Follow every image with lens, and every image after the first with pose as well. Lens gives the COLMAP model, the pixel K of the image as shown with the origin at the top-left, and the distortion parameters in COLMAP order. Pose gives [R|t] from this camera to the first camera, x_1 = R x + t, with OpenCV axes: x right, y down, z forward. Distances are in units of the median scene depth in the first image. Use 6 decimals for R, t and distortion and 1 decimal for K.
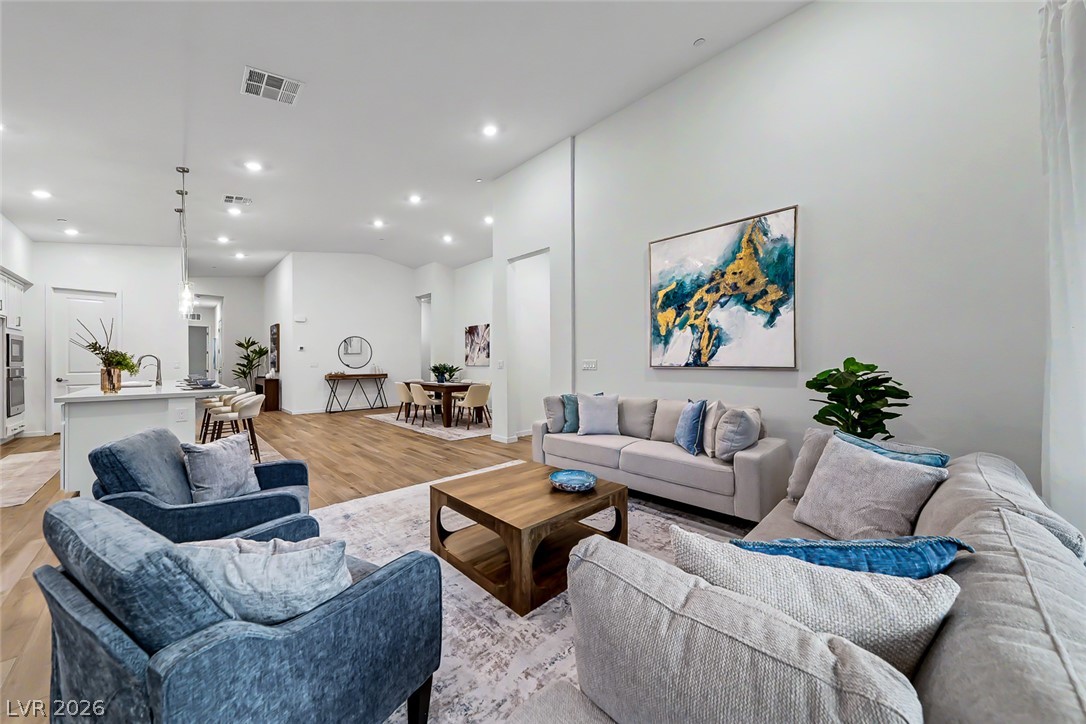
lens RADIAL K [[382.2, 0, 543.0], [0, 382.2, 362.0], [0, 0, 1]] dist [0.000371, 0.000024]
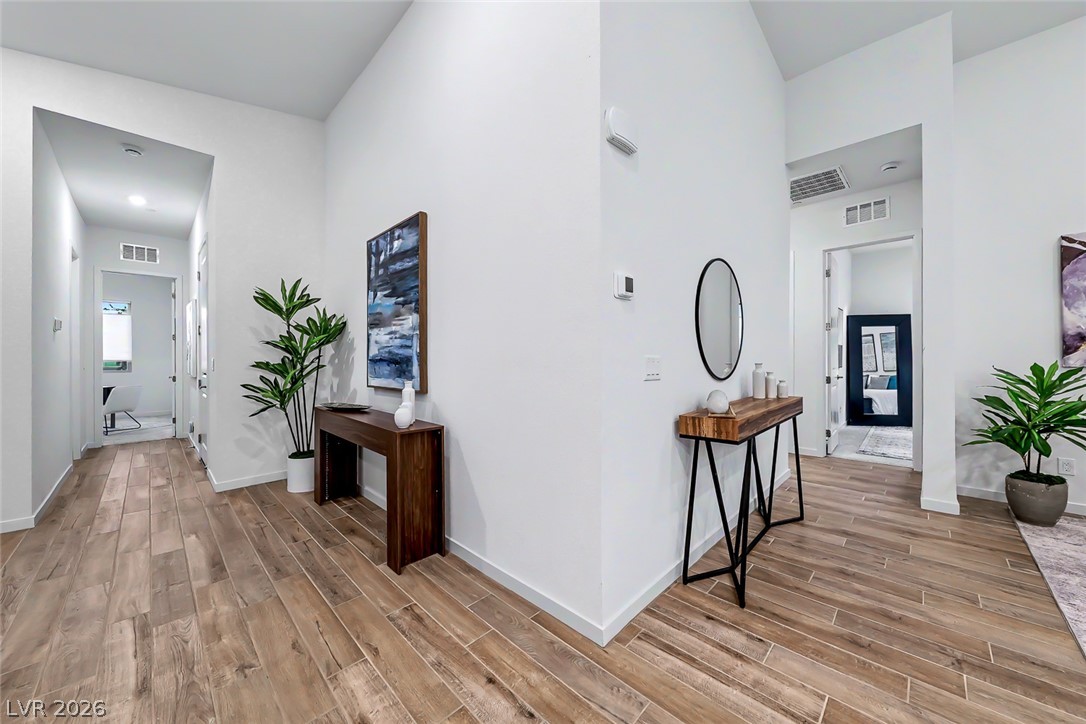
lens RADIAL K [[388.6, 0, 541.4], [0, 388.6, 359.0], [0, 0, 1]] dist [-0.005251, -0.000251]
pose [[0.999825, -0.002957, 0.018491, -1.063040], [0.002902, 0.999991, 0.003035, 0.001091], [-0.018500, -0.002981, 0.999824, 1.257030]]
